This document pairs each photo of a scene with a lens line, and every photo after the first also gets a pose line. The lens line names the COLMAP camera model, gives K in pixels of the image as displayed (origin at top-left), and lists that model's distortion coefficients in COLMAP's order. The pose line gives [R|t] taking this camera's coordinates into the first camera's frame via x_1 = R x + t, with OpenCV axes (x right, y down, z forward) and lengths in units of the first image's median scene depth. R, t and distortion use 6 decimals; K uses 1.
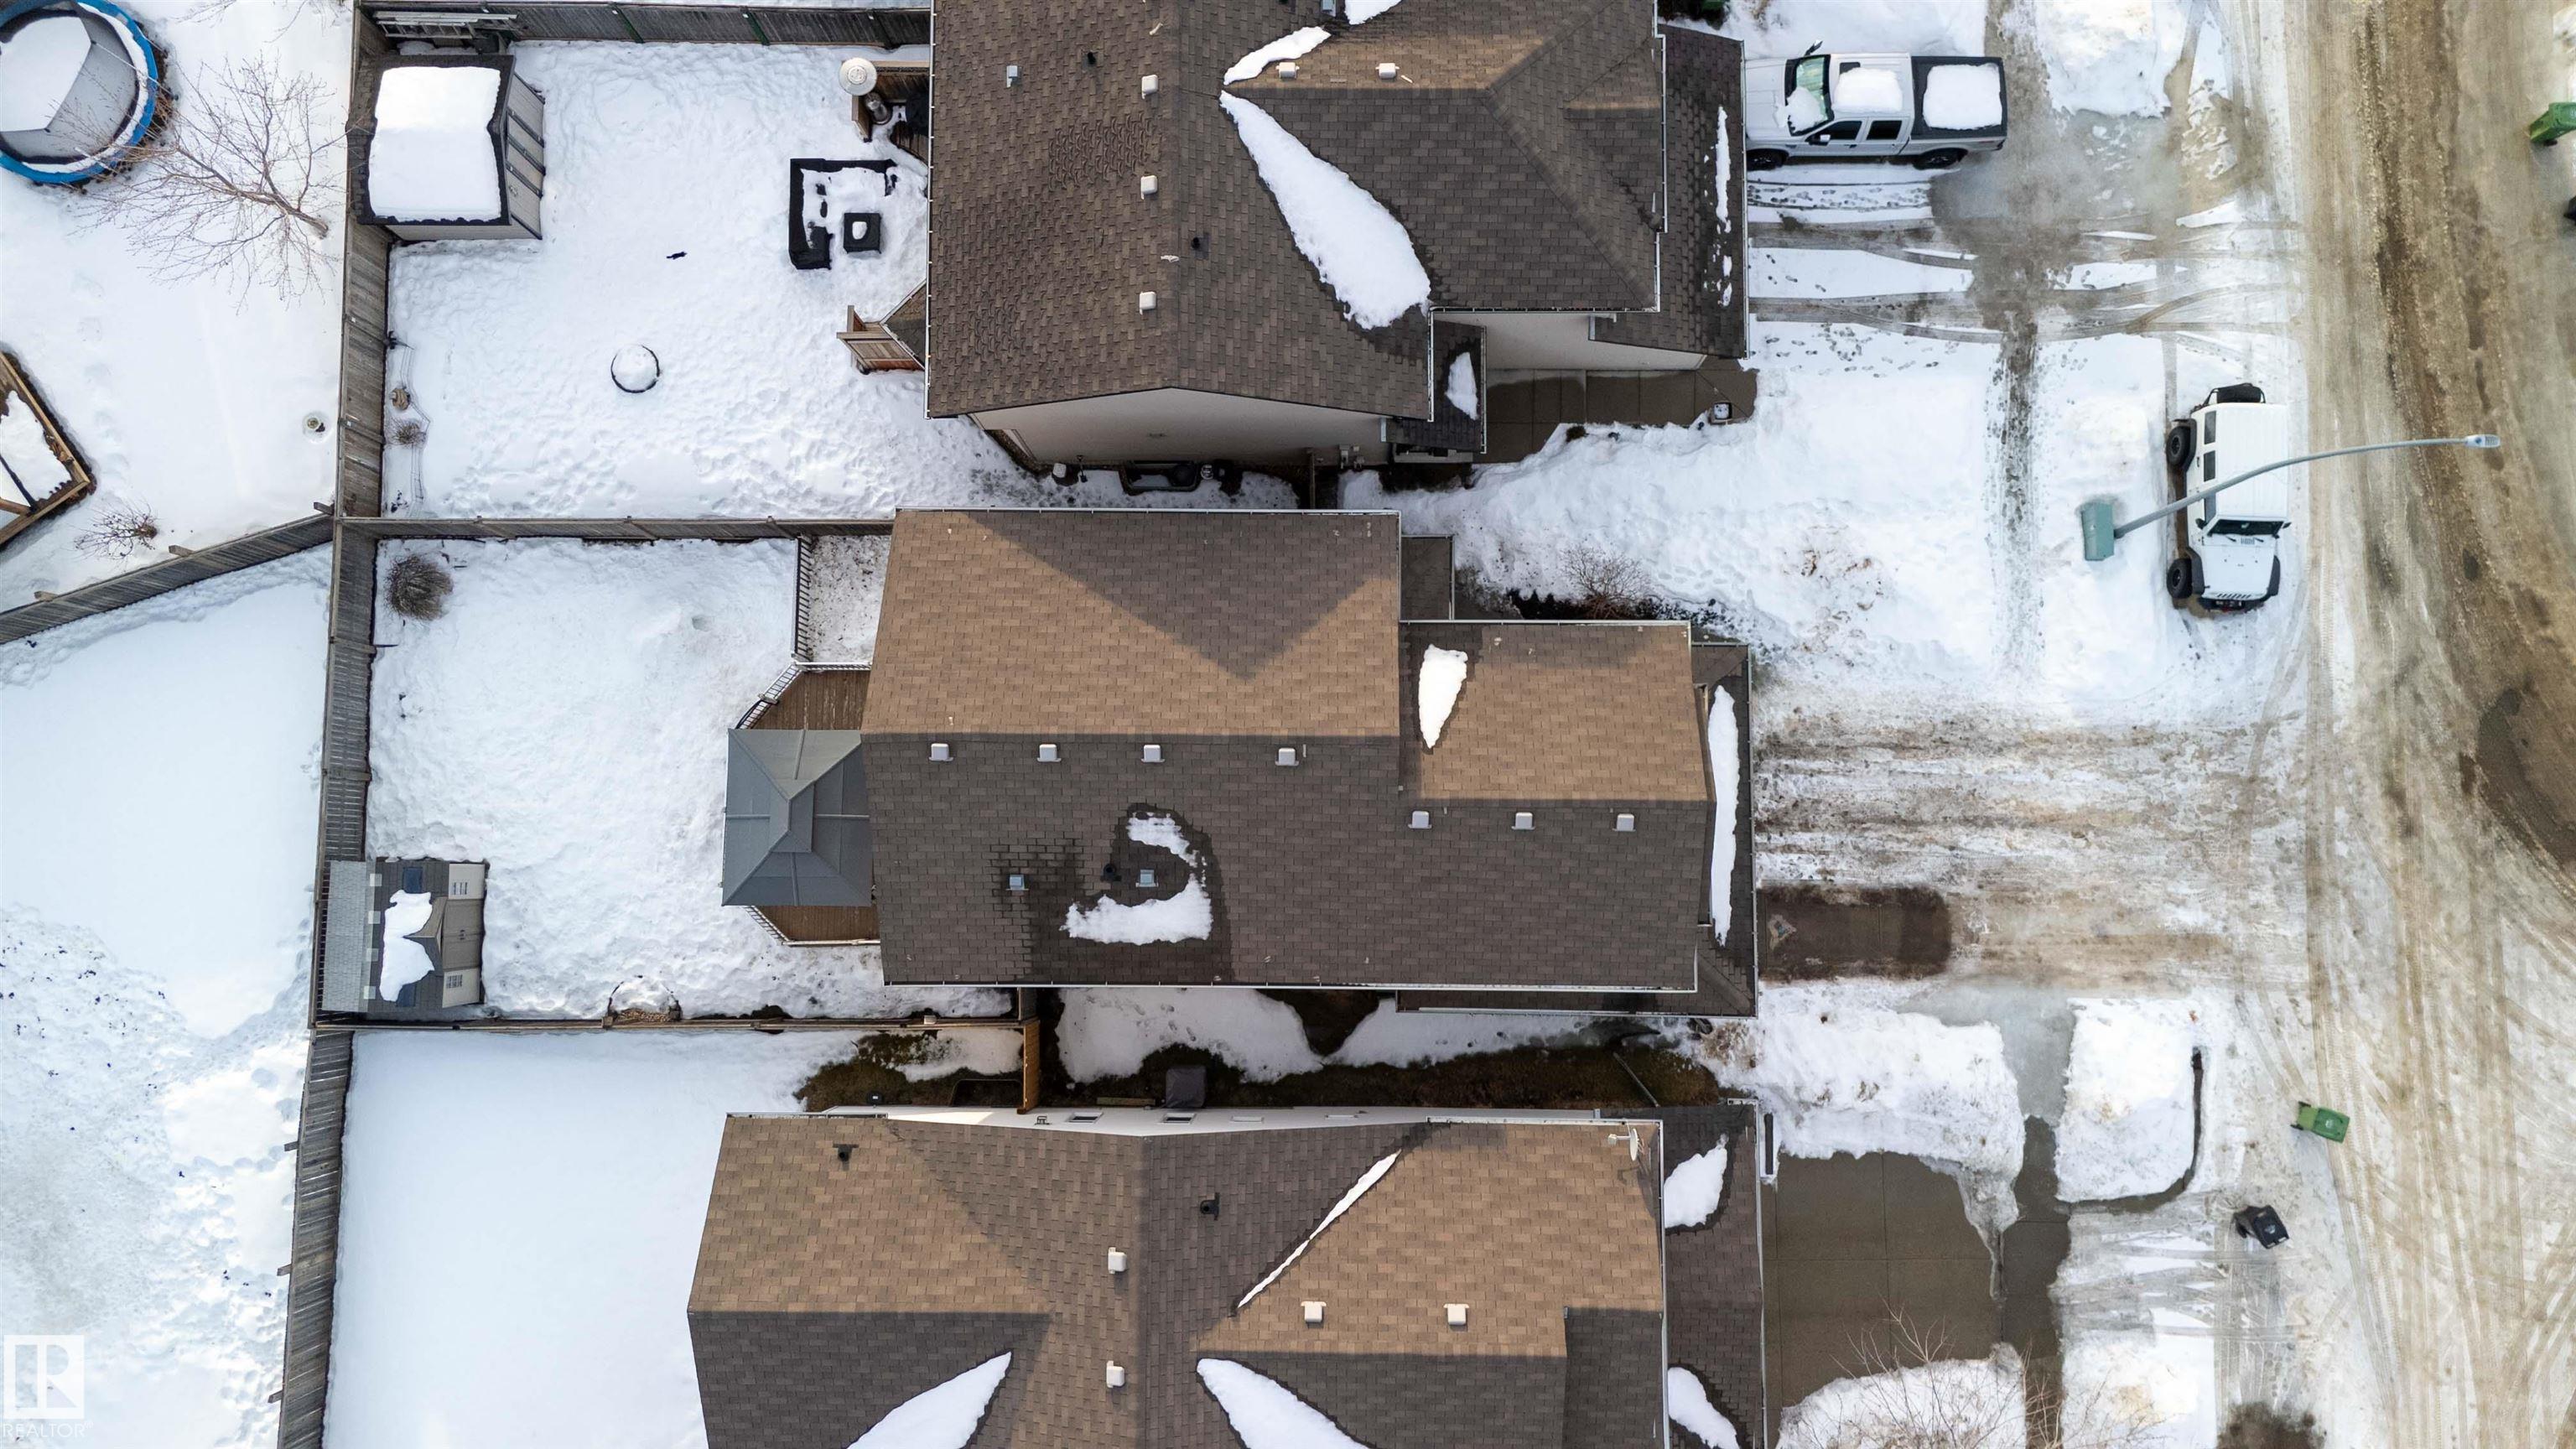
lens RADIAL K [[1882.9, 0, 1284.5], [0, 1882.9, 713.9], [0, 0, 1]] dist [0.082677, -0.055096]
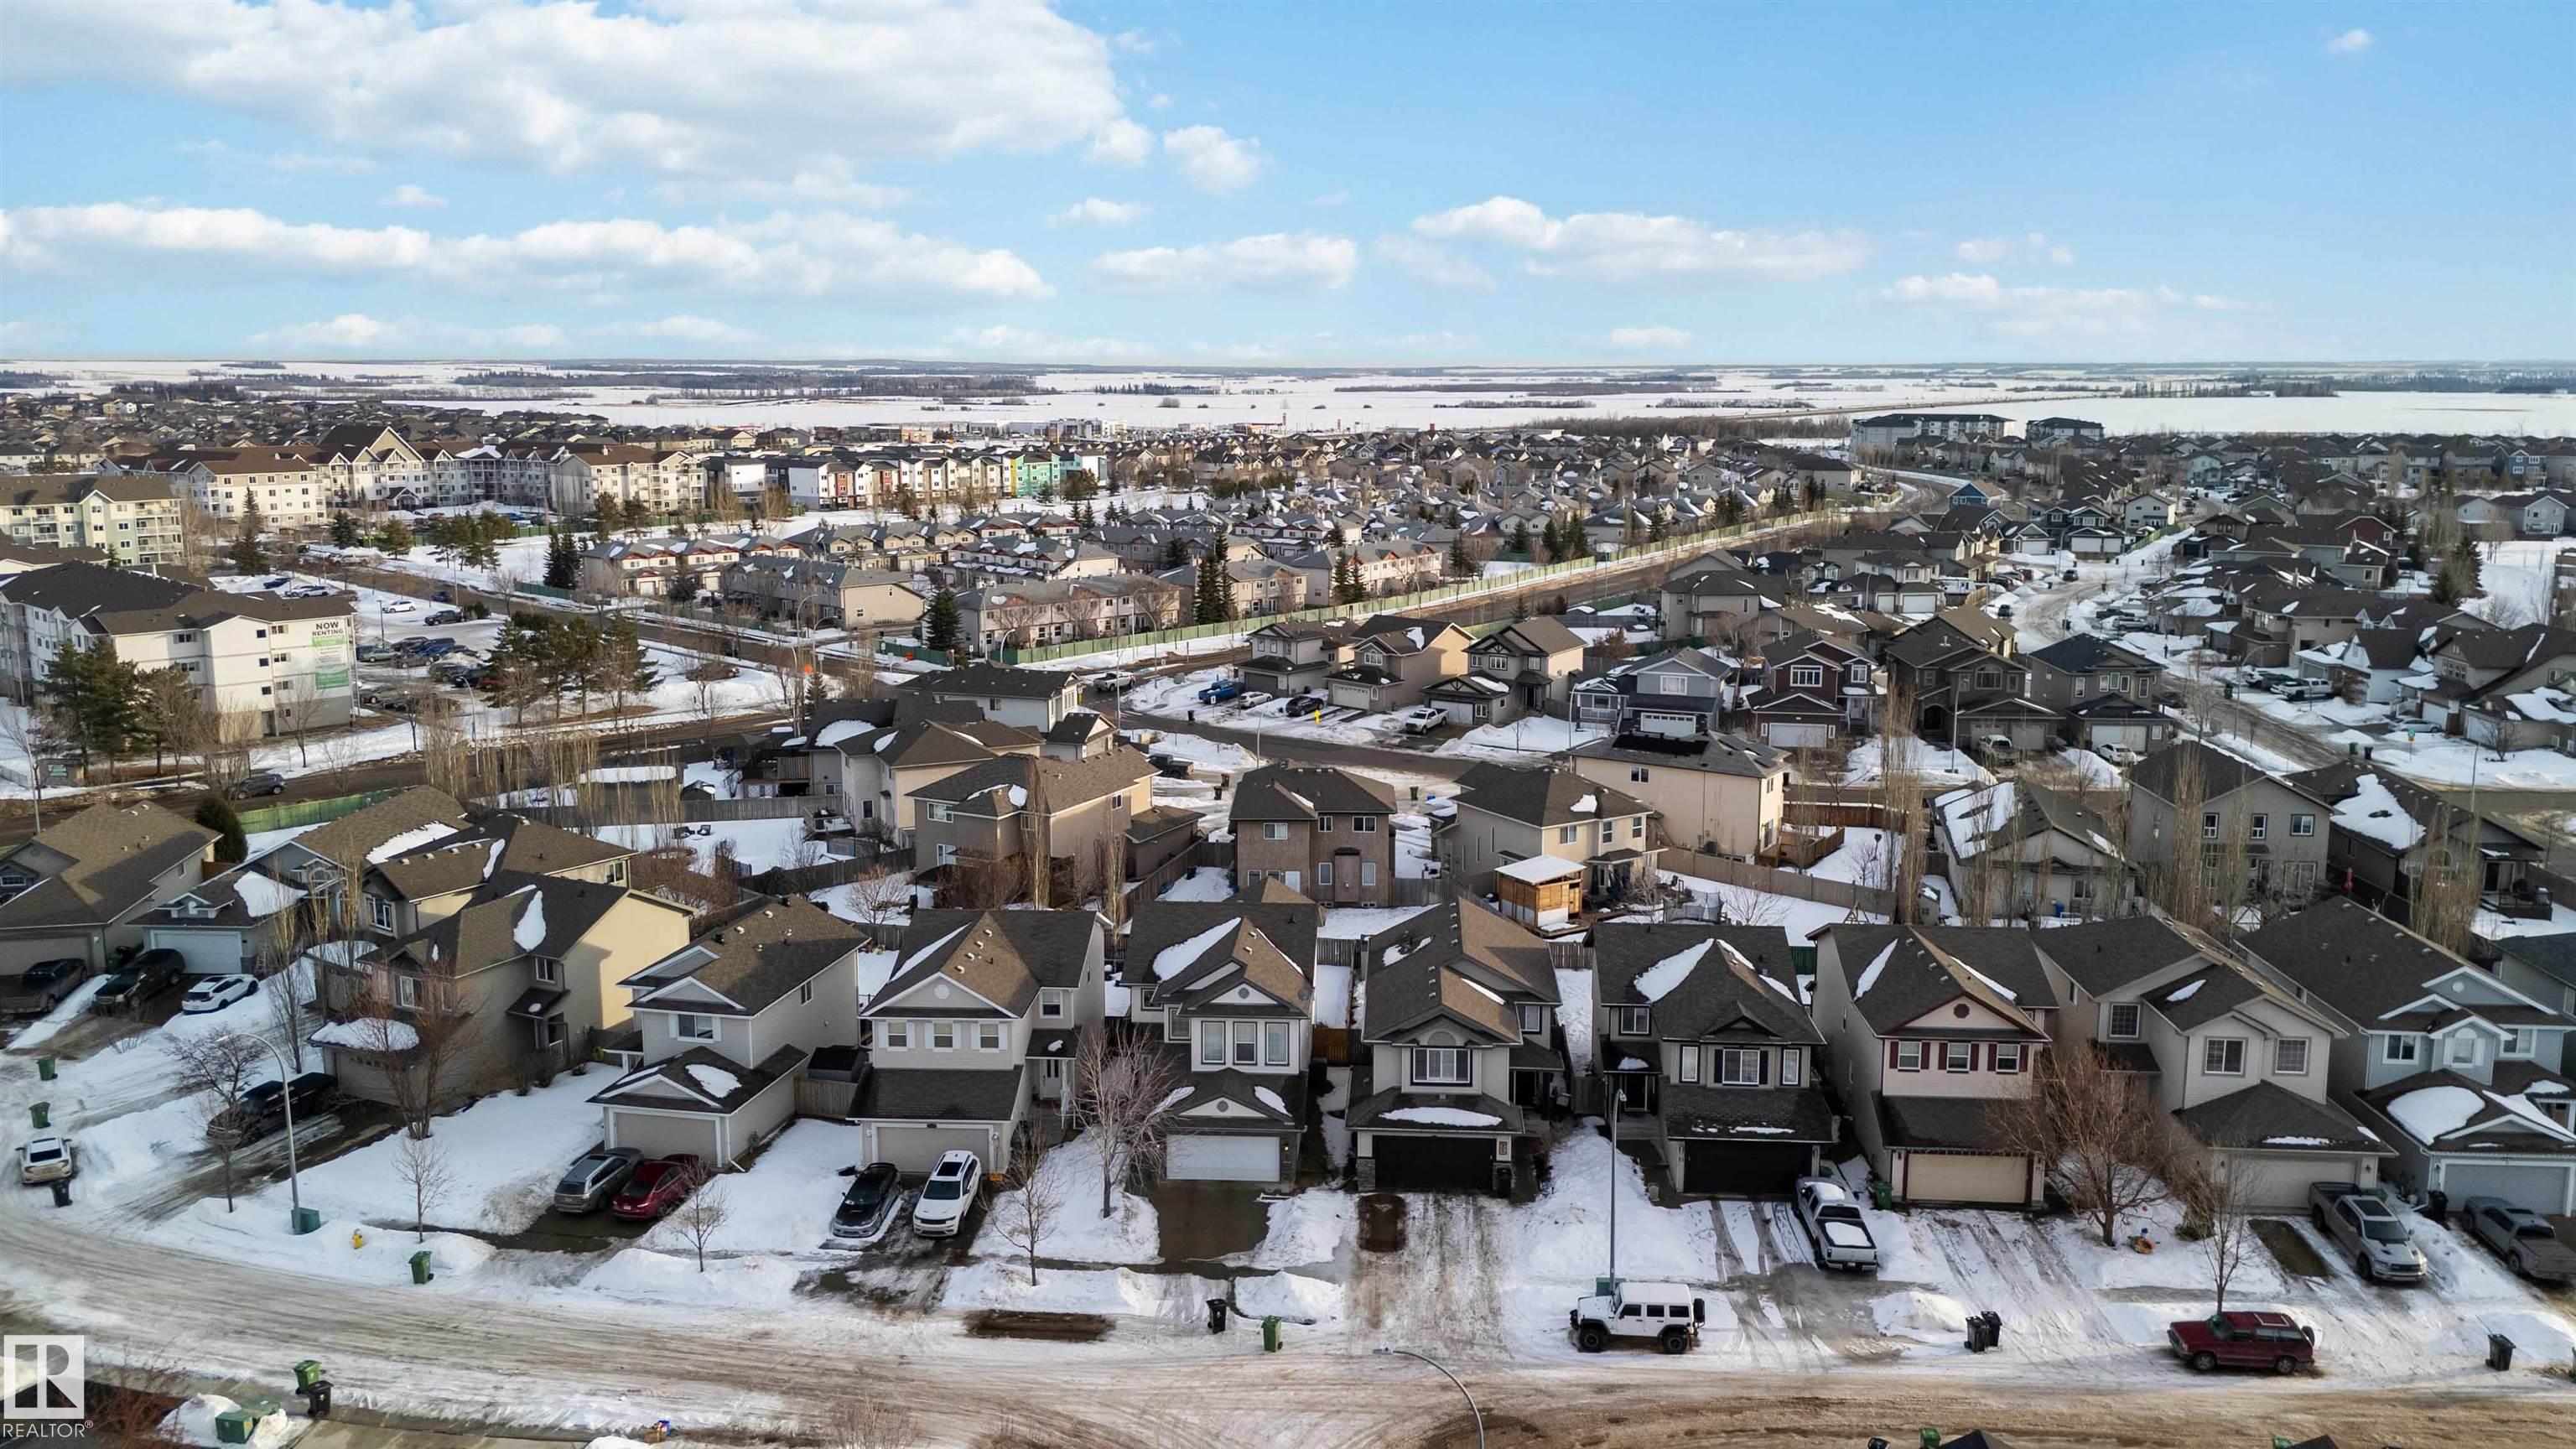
lens RADIAL K [[1882.9, 0, 1296.7], [0, 1882.9, 705.5], [0, 0, 1]] dist [0.082677, -0.055096]
pose [[-0.055017, 0.182131, -0.981734, 2.052052], [-0.994404, 0.078810, 0.070348, 0.026086], [0.090183, 0.980111, 0.176776, 0.149807]]
